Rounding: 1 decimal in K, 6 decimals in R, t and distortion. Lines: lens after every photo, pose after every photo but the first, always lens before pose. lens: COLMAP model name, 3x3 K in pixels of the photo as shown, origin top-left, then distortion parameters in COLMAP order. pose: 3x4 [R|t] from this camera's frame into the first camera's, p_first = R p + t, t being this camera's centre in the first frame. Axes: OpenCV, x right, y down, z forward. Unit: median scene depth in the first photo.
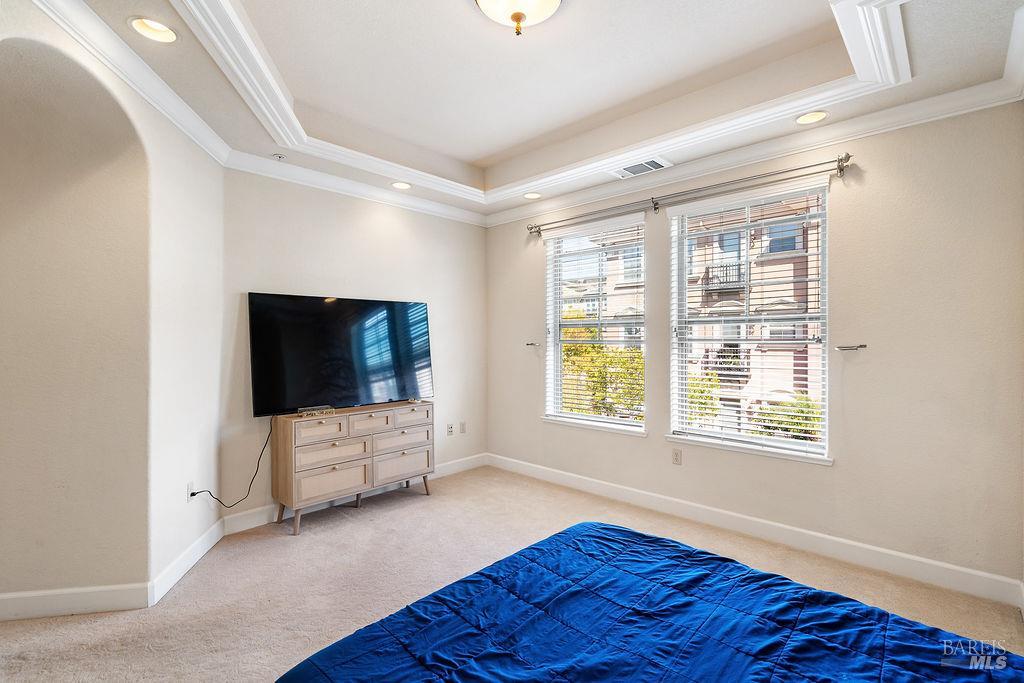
lens RADIAL K [[464.8, 0, 508.9], [0, 464.8, 341.2], [0, 0, 1]] dist [-0.011781, 0.005696]
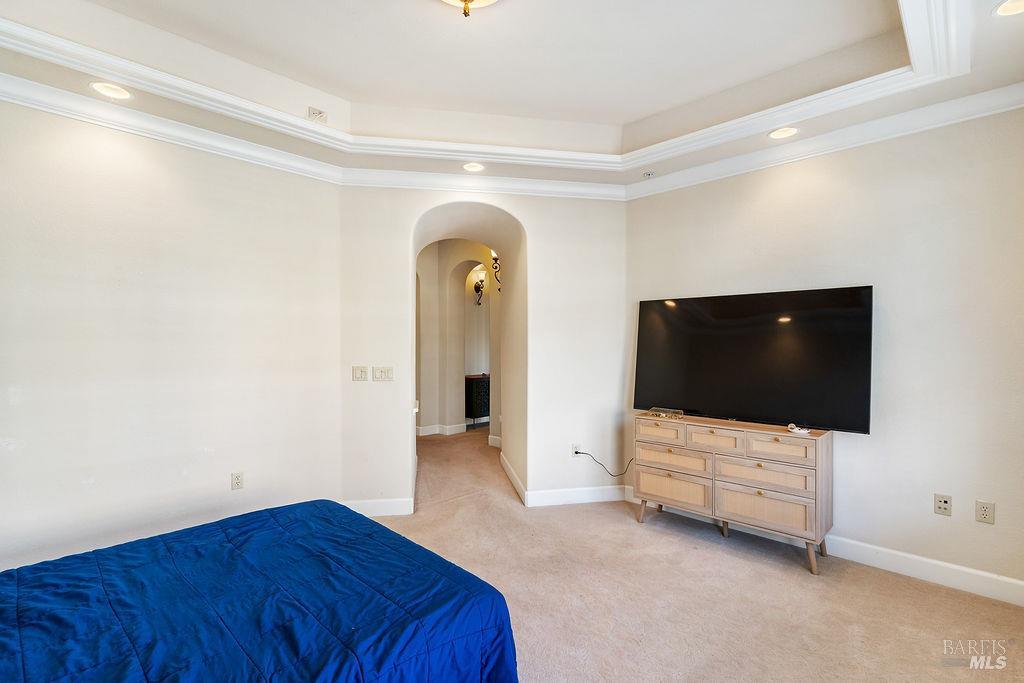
lens RADIAL K [[464.8, 0, 516.3], [0, 464.8, 346.7], [0, 0, 1]] dist [-0.011781, 0.005696]
pose [[0.002499, 0.015539, -0.999876, 0.584847], [-0.005221, 0.999866, 0.015526, -0.007374], [0.999983, 0.005181, 0.002580, 0.668469]]
